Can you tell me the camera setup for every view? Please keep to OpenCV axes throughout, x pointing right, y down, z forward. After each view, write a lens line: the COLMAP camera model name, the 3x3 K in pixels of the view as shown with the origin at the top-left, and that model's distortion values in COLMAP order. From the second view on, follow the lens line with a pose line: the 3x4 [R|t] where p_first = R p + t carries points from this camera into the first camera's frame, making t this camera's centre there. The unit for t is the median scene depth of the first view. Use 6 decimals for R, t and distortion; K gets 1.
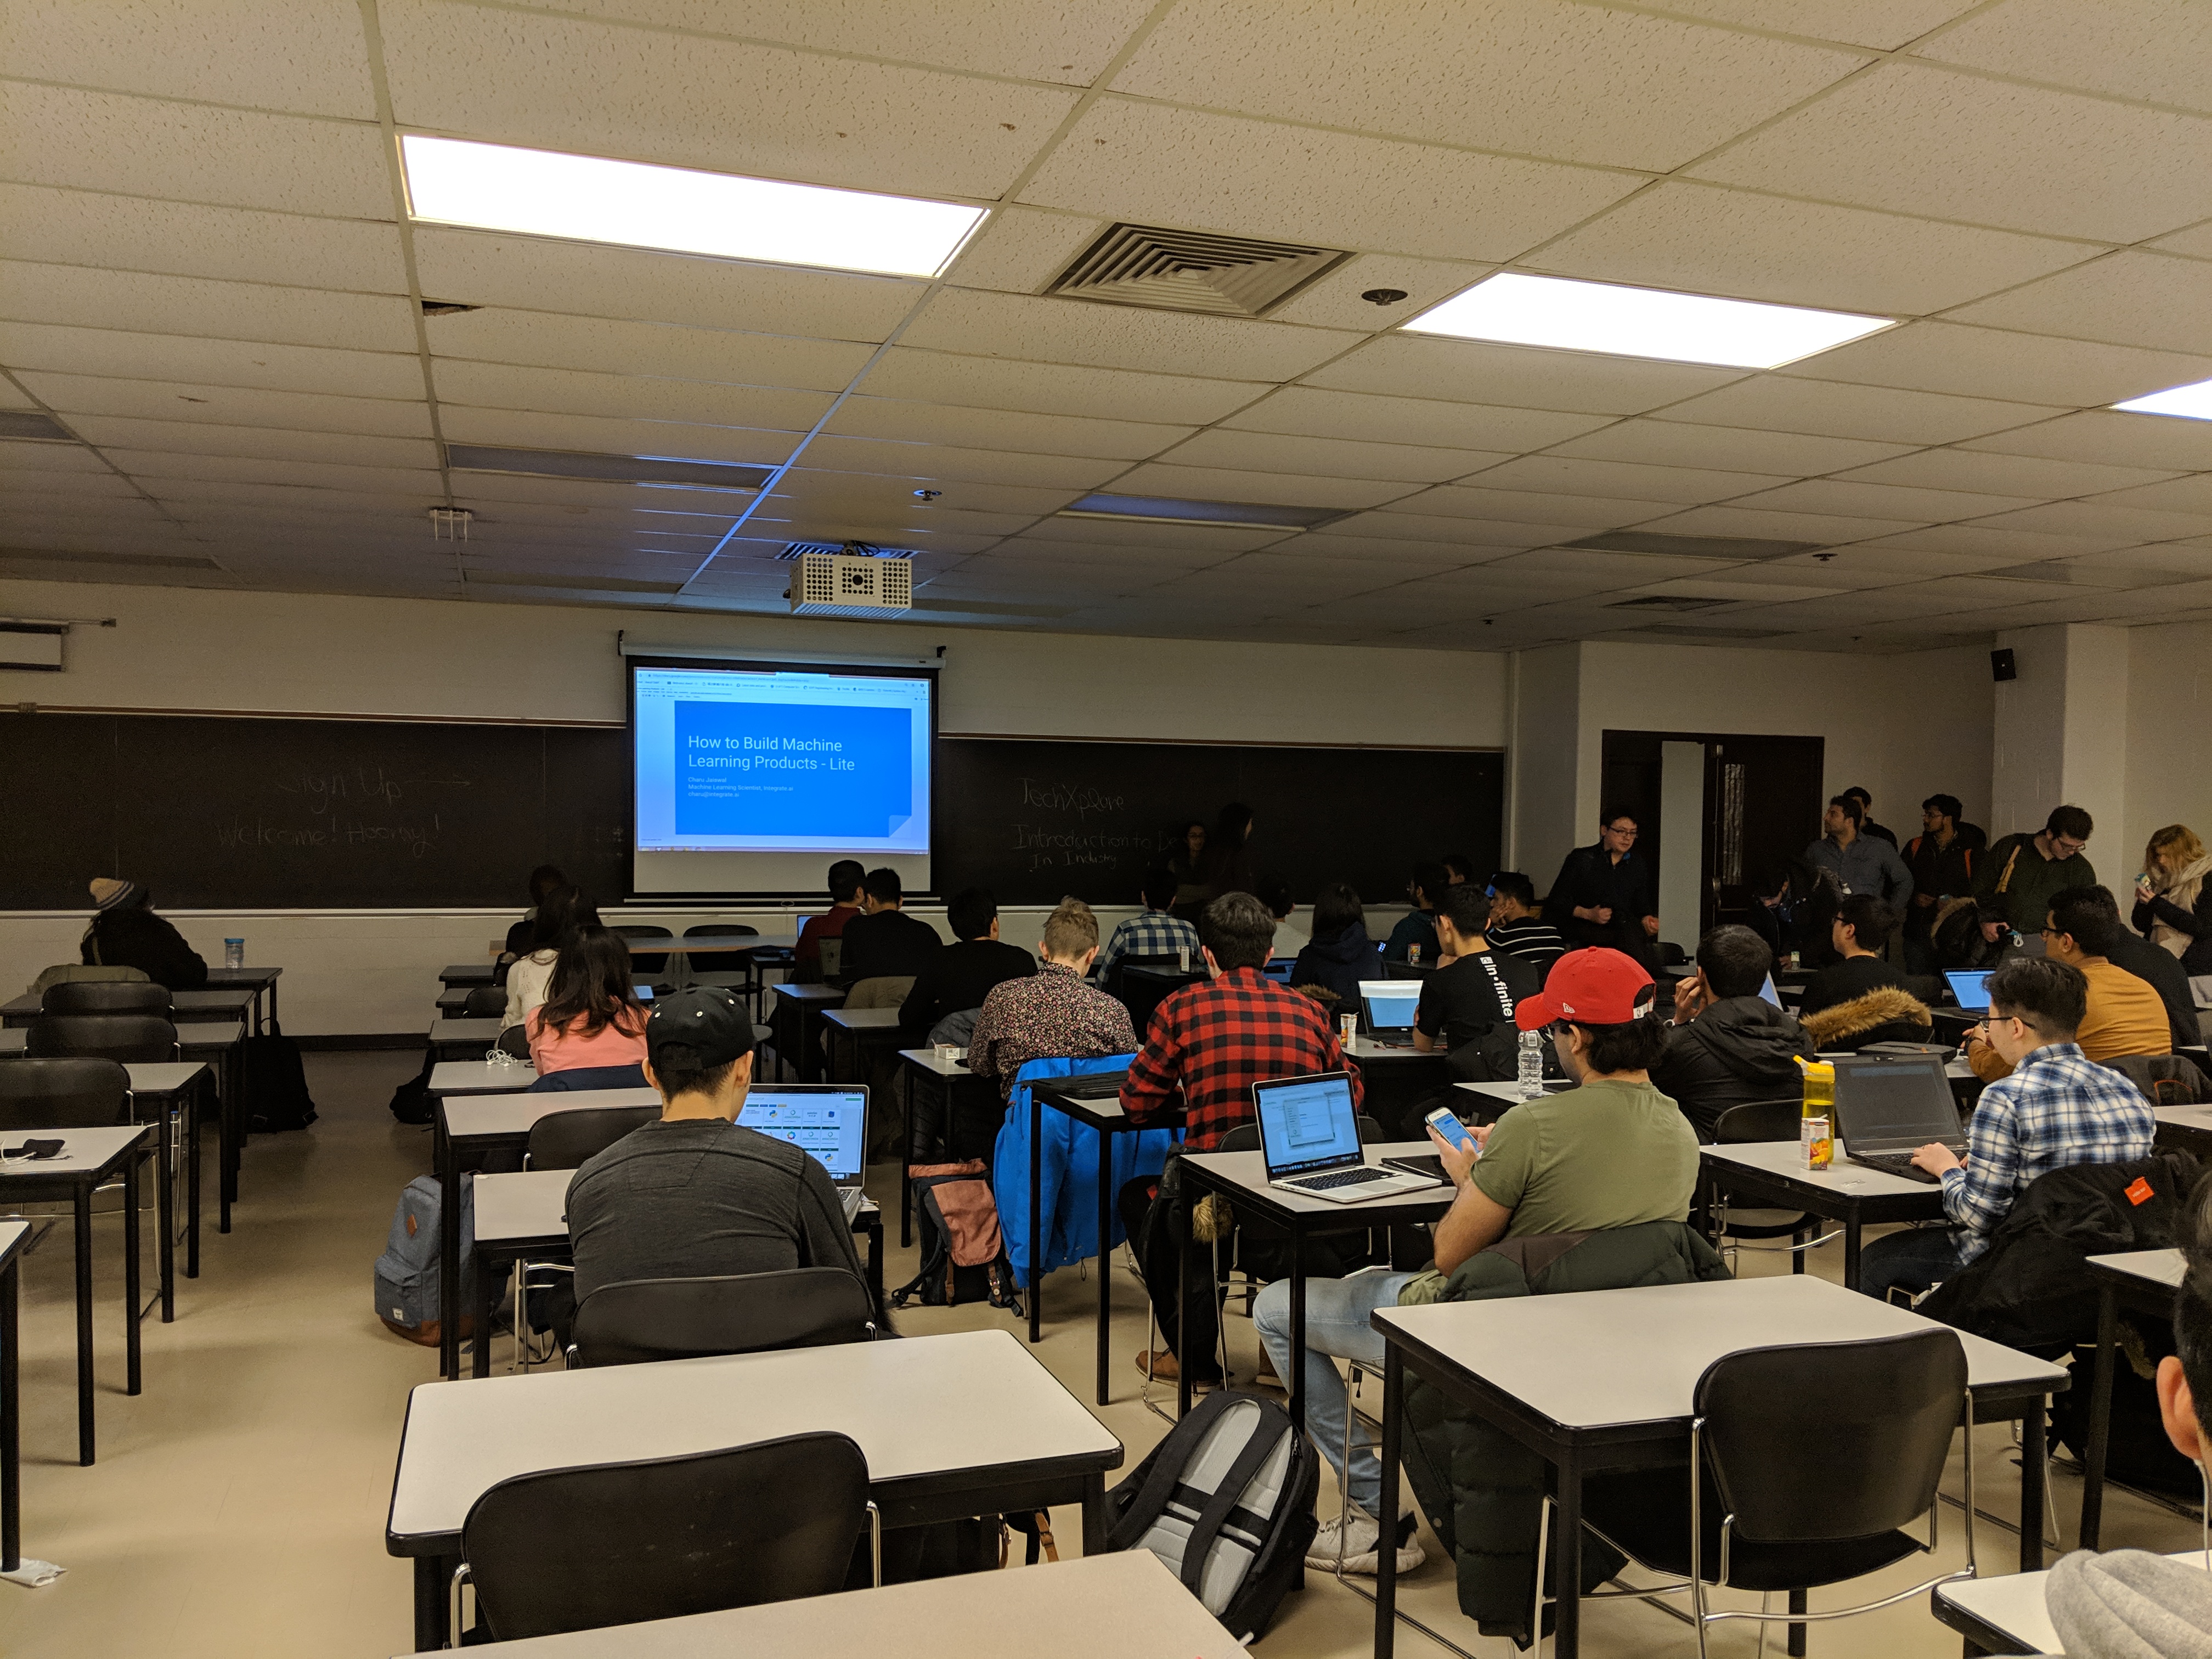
lens RADIAL K [[1794.6, 0, 1118.2], [0, 1794.6, 853.1], [0, 0, 1]] dist [0.057864, -0.096701]
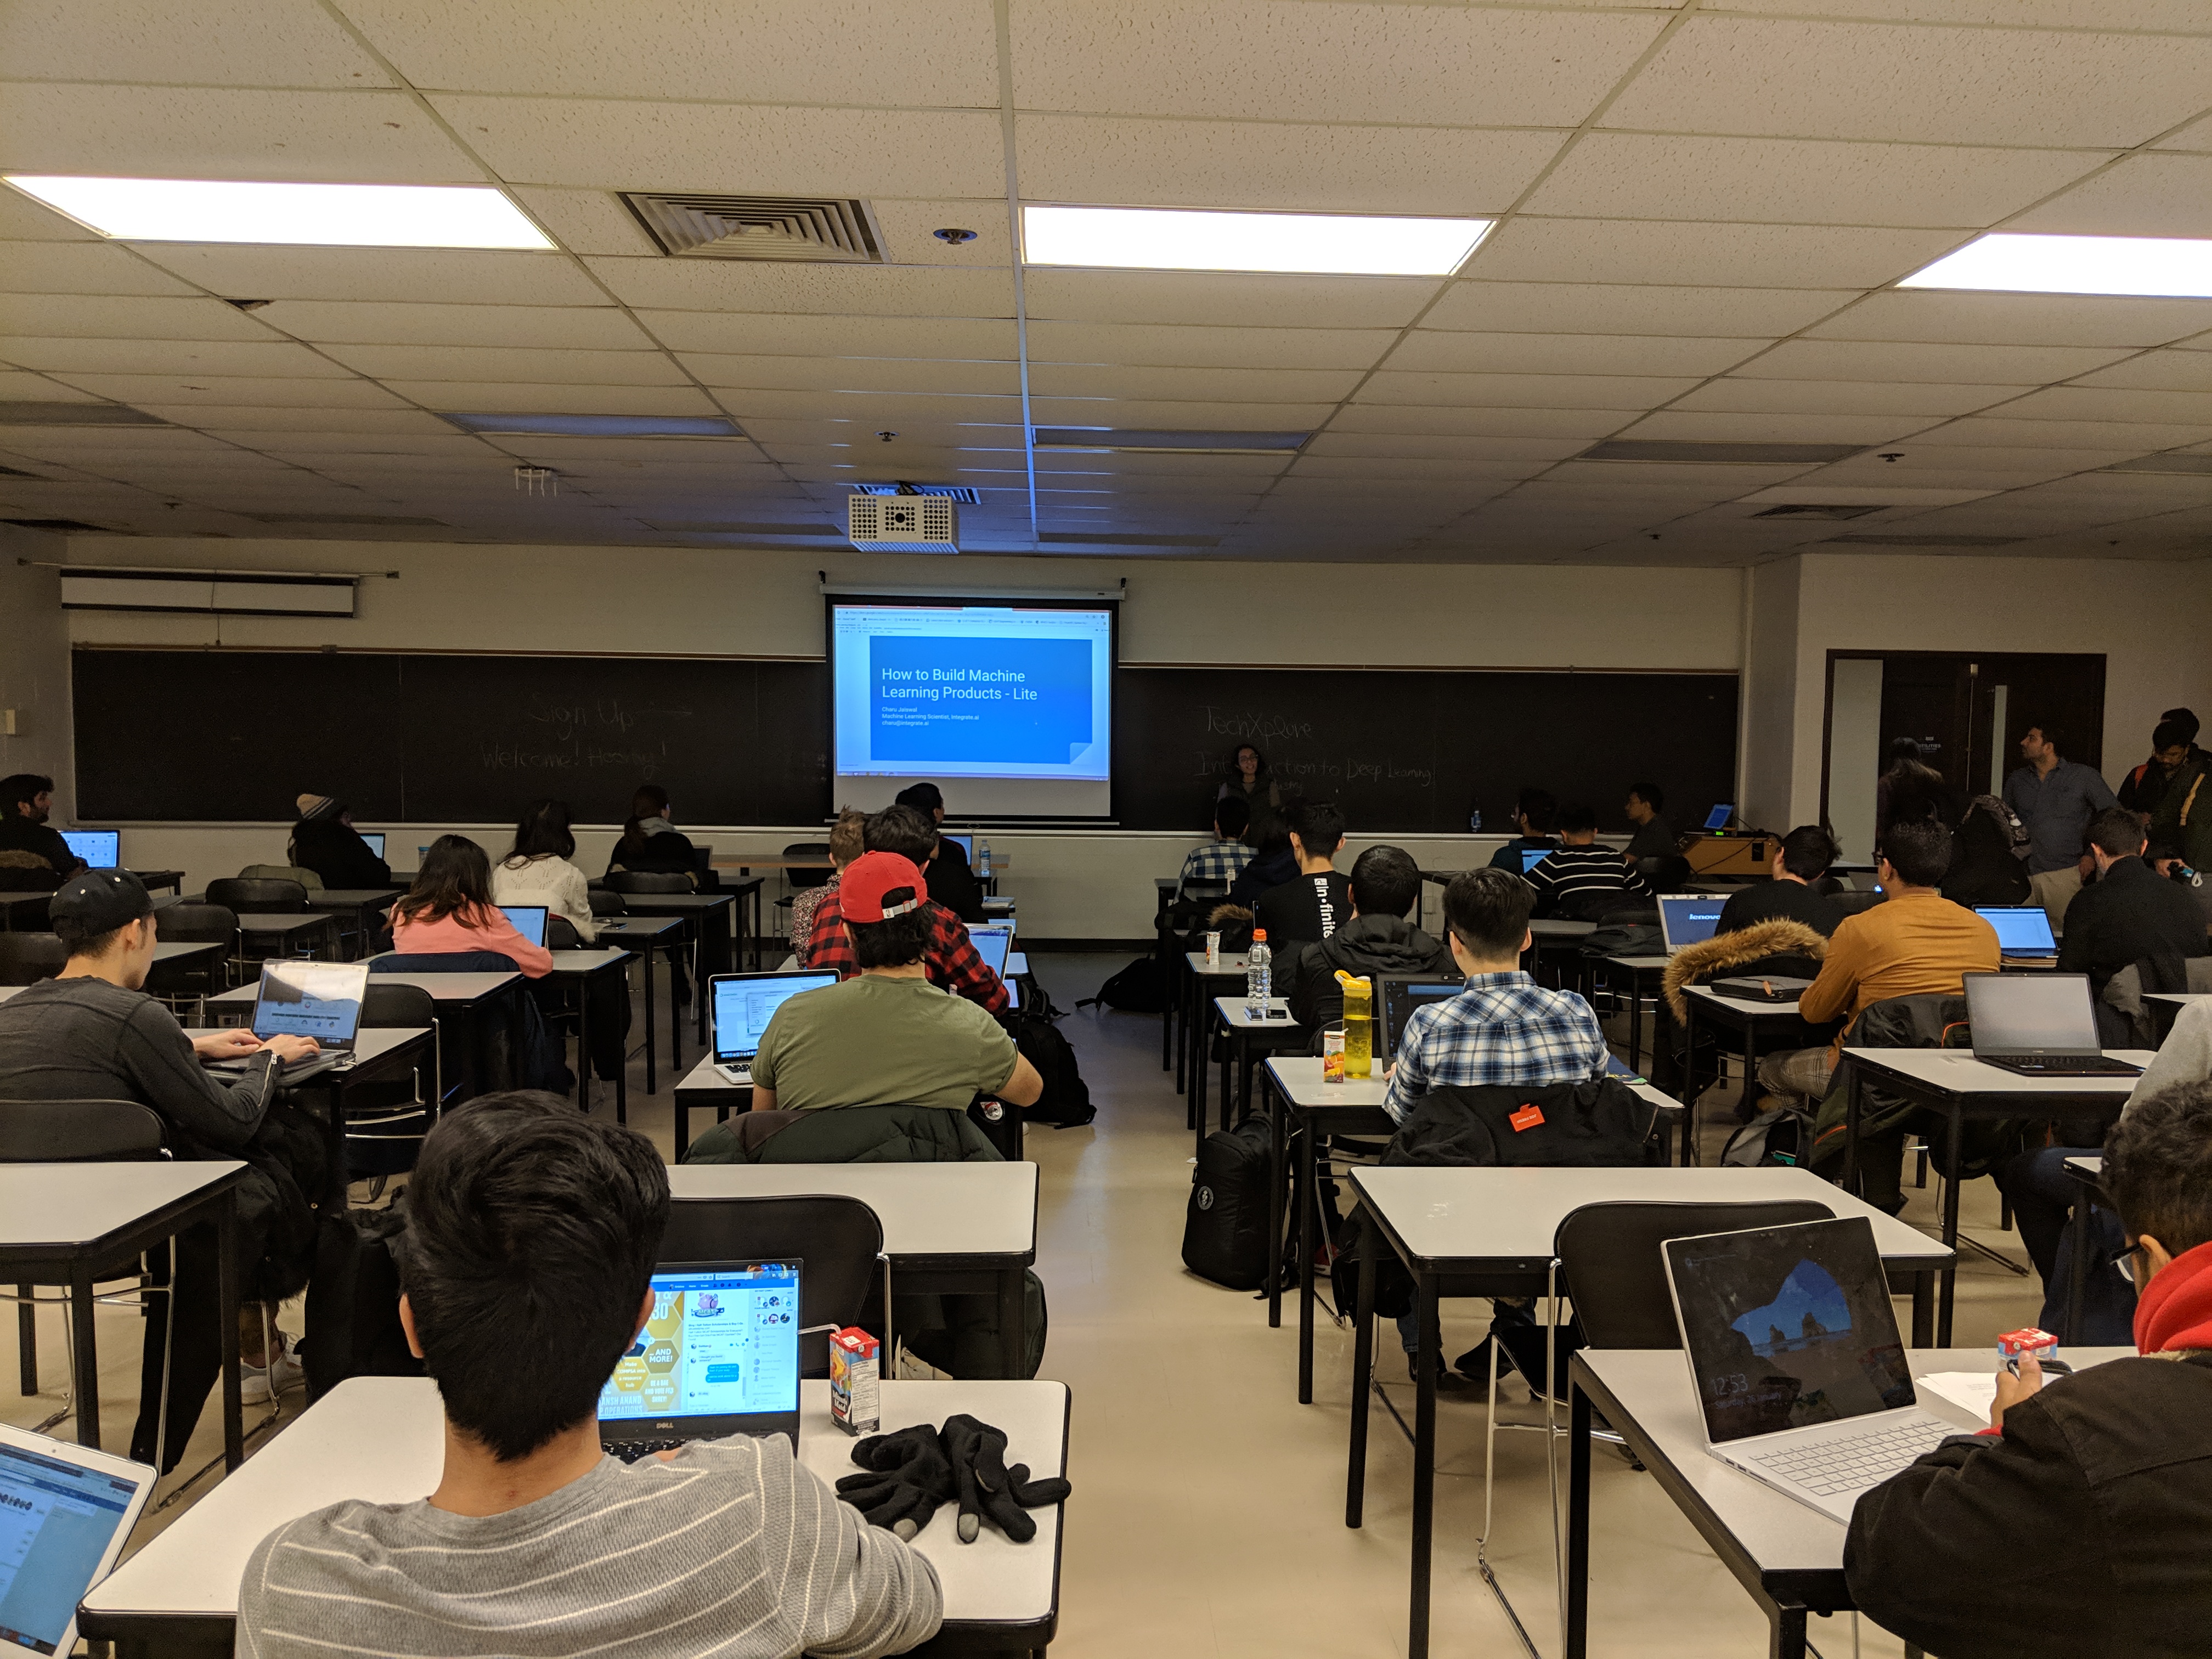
lens RADIAL K [[1794.6, 0, 1162.0], [0, 1794.6, 889.3], [0, 0, 1]] dist [0.057864, -0.096701]
pose [[0.963826, 0.020687, -0.265730, 0.272751], [-0.005248, 0.998263, 0.058681, 0.003657], [0.266482, -0.055164, 0.962260, 0.002710]]
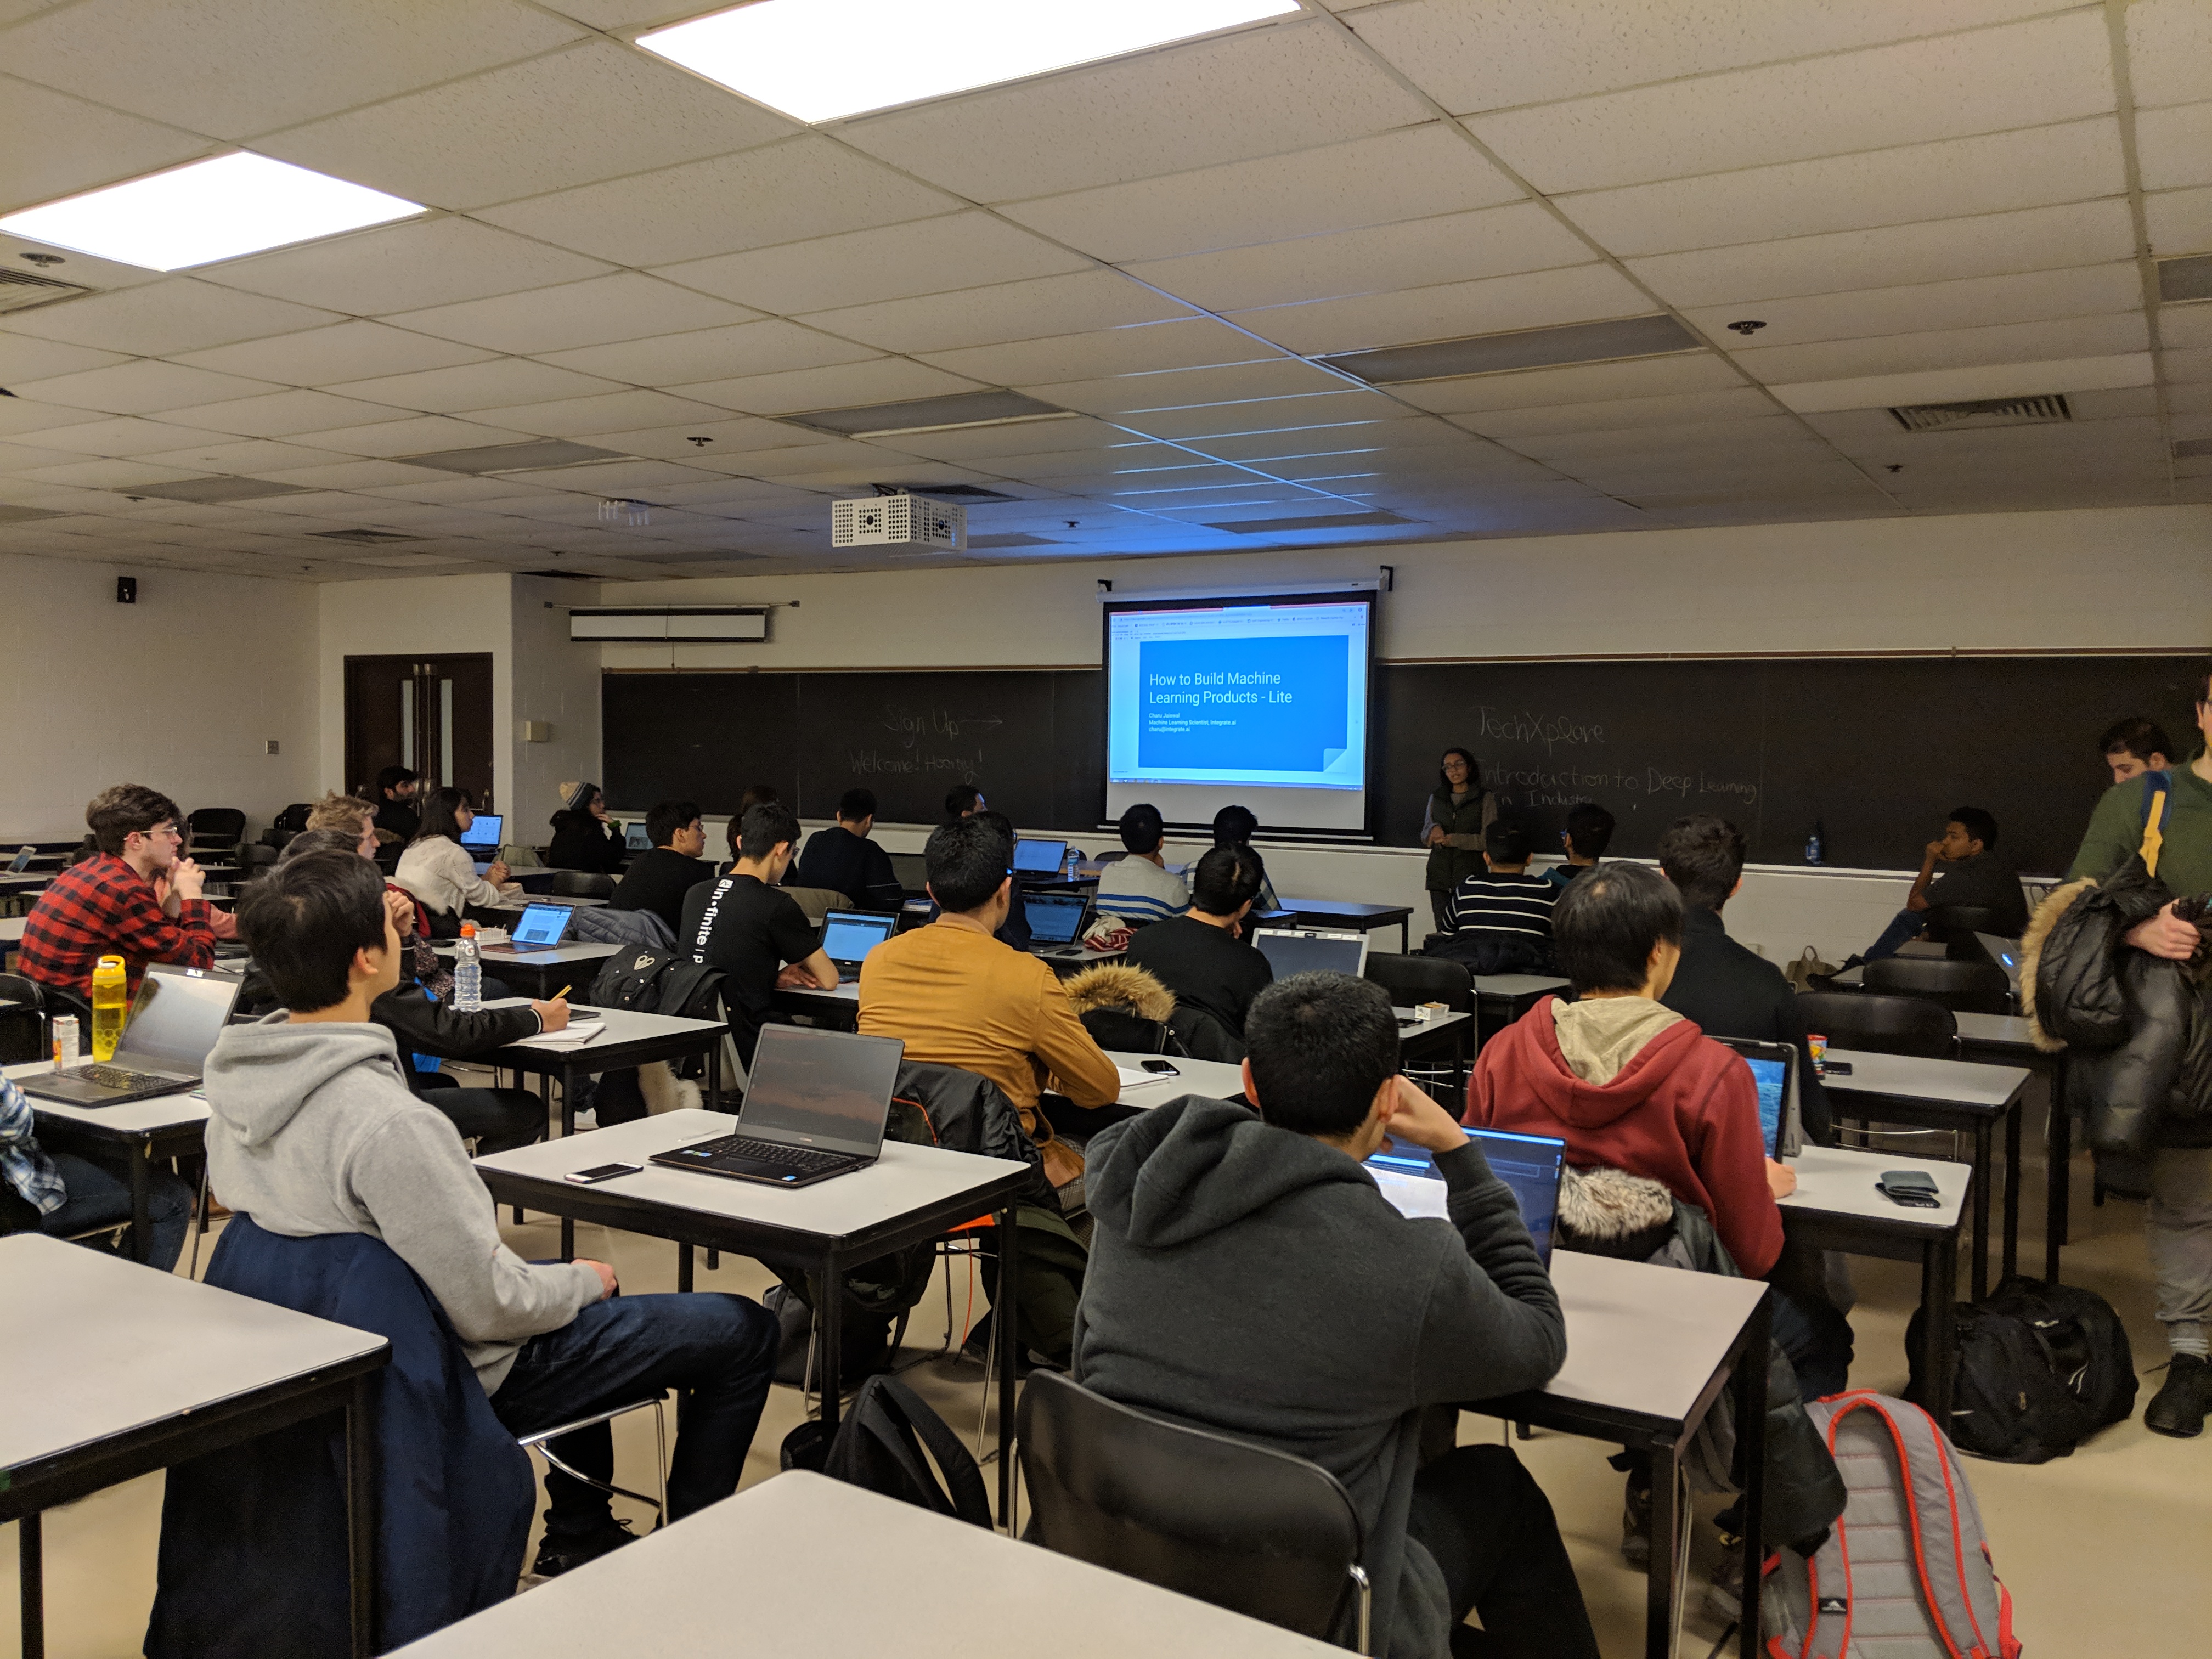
lens RADIAL K [[1794.6, 0, 1091.4], [0, 1794.6, 851.9], [0, 0, 1]] dist [0.057864, -0.096701]
pose [[0.619662, 0.042669, -0.783708, 0.735321], [-0.023831, 0.999084, 0.035552, 0.003869], [0.784507, -0.003354, 0.620111, 0.411994]]
